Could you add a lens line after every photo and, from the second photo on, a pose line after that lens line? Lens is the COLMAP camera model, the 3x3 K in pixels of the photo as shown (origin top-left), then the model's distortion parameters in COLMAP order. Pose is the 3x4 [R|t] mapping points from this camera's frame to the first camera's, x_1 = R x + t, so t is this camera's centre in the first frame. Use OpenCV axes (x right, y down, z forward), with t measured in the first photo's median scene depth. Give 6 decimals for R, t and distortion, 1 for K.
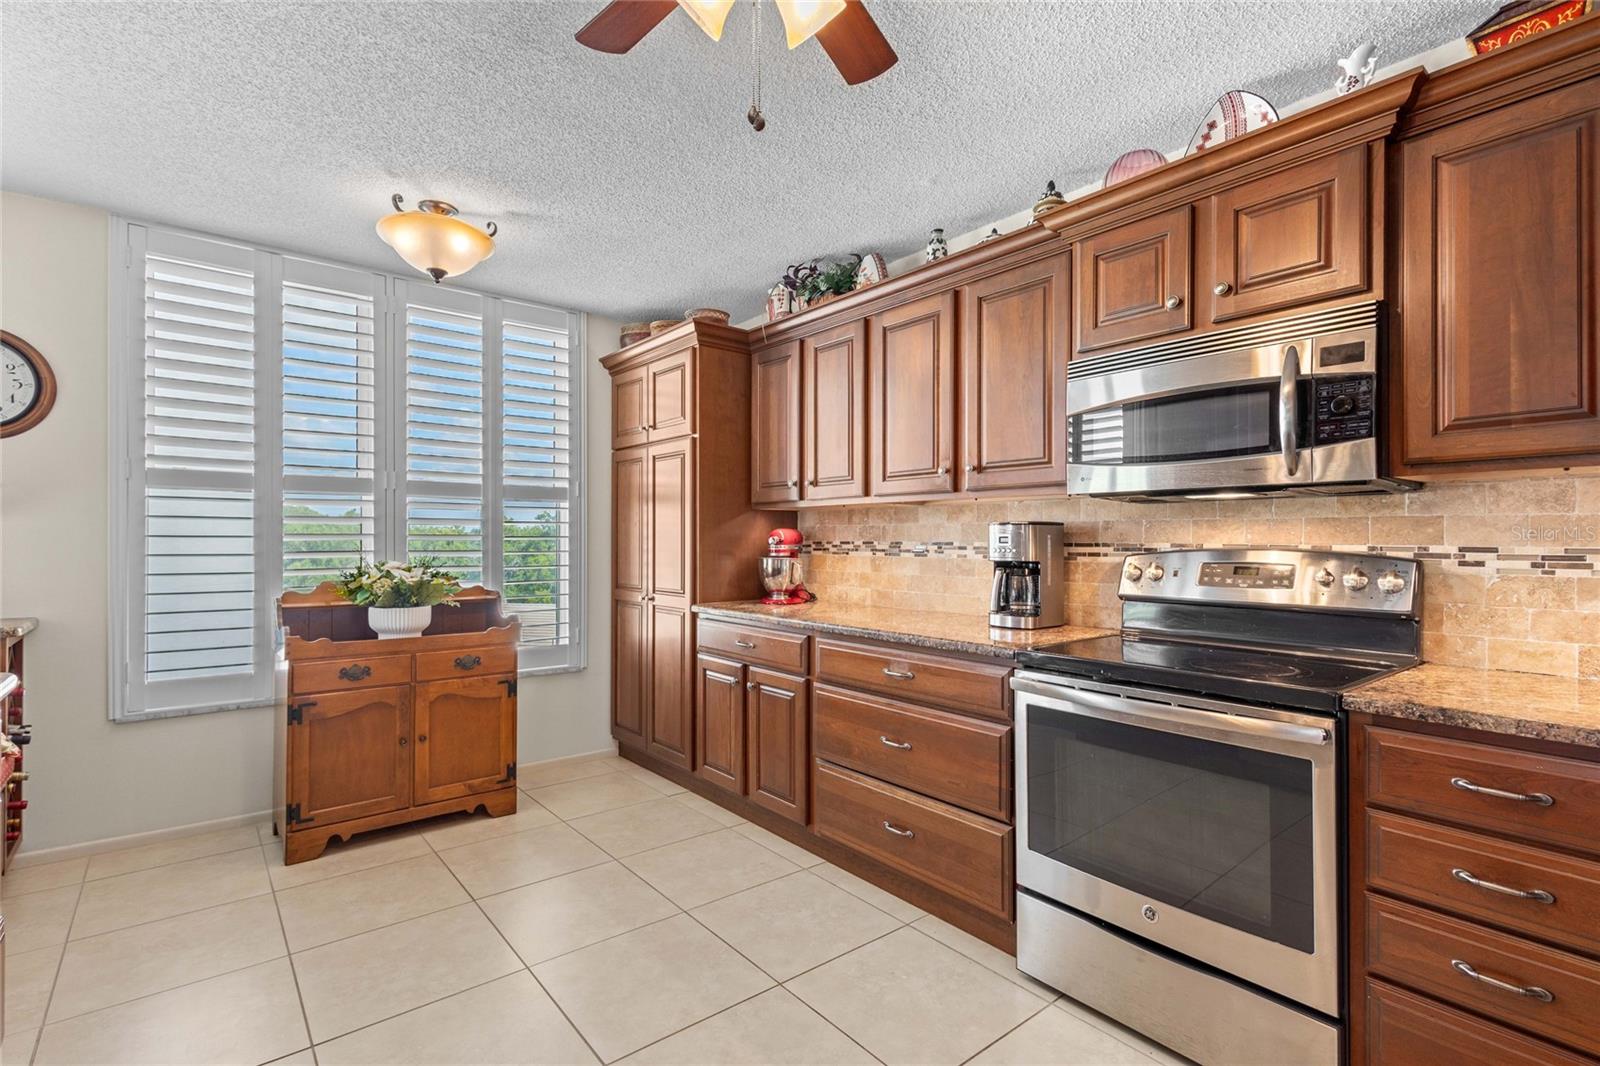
lens RADIAL K [[754.6, 0, 800.5], [0, 754.6, 540.0], [0, 0, 1]] dist [0.013748, -0.001225]
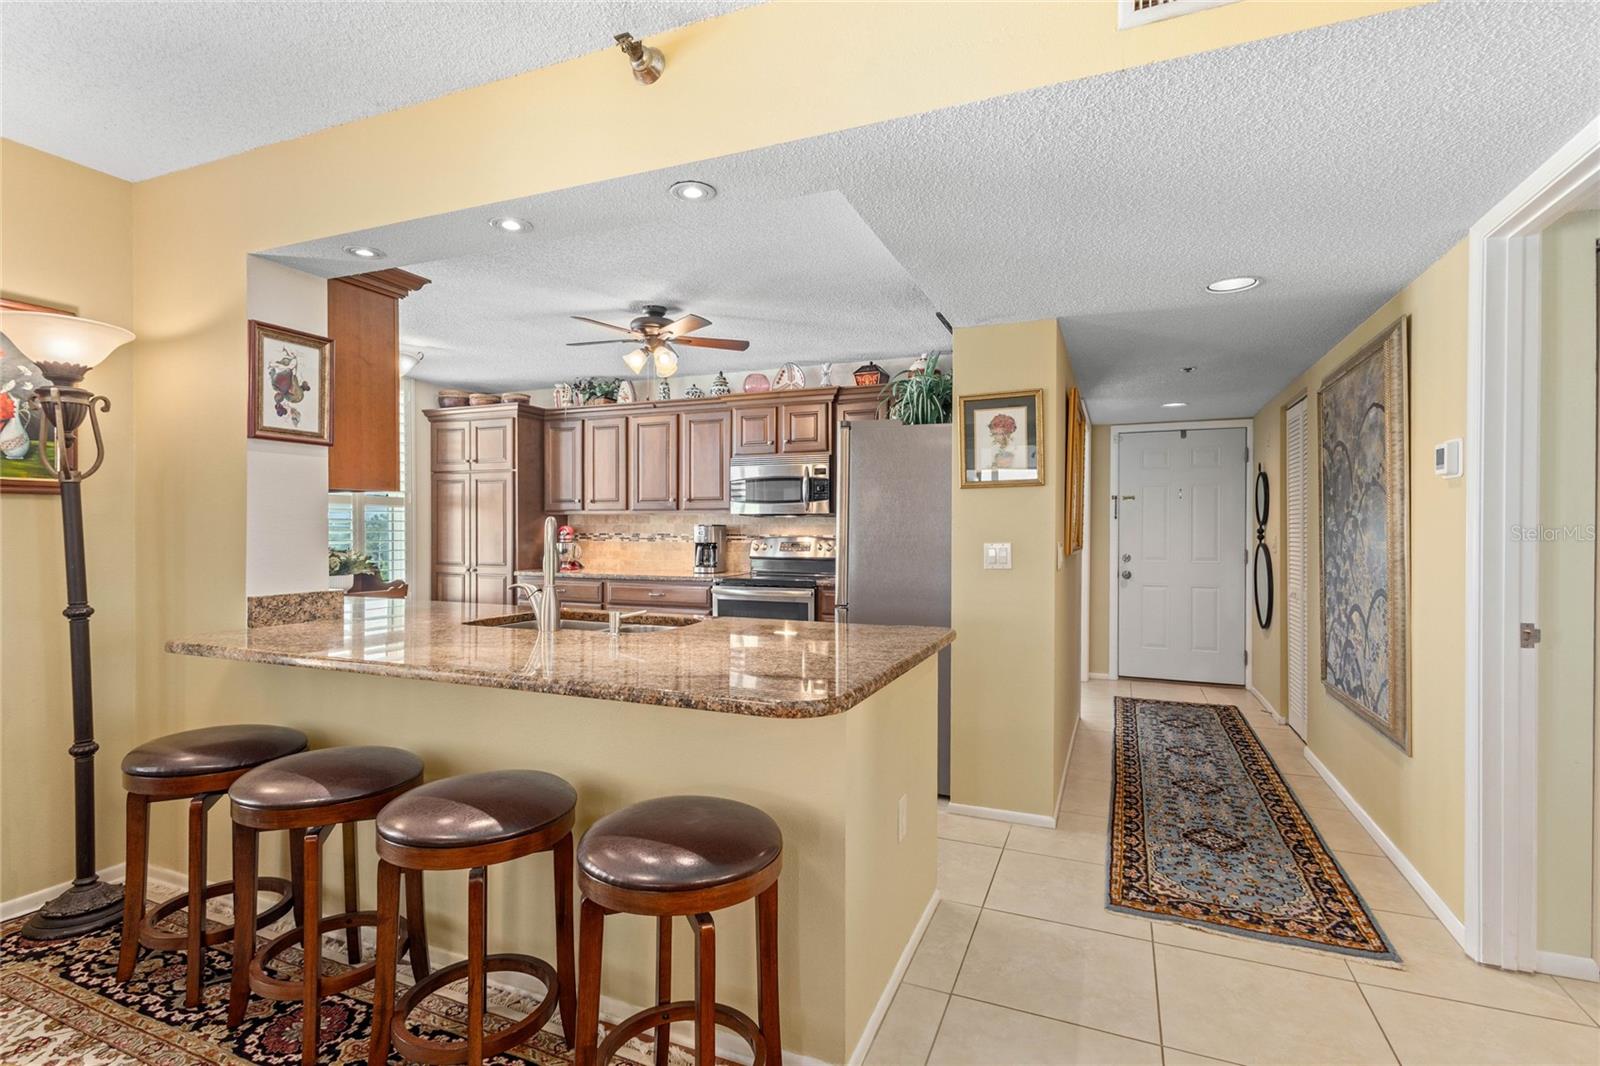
lens RADIAL K [[754.6, 0, 805.9], [0, 754.6, 530.9], [0, 0, 1]] dist [0.013748, -0.001225]
pose [[0.874567, -0.000769, 0.484905, -0.472754], [-0.000858, 0.999995, 0.003134, -0.011817], [-0.484905, -0.003157, 0.874561, -0.954074]]
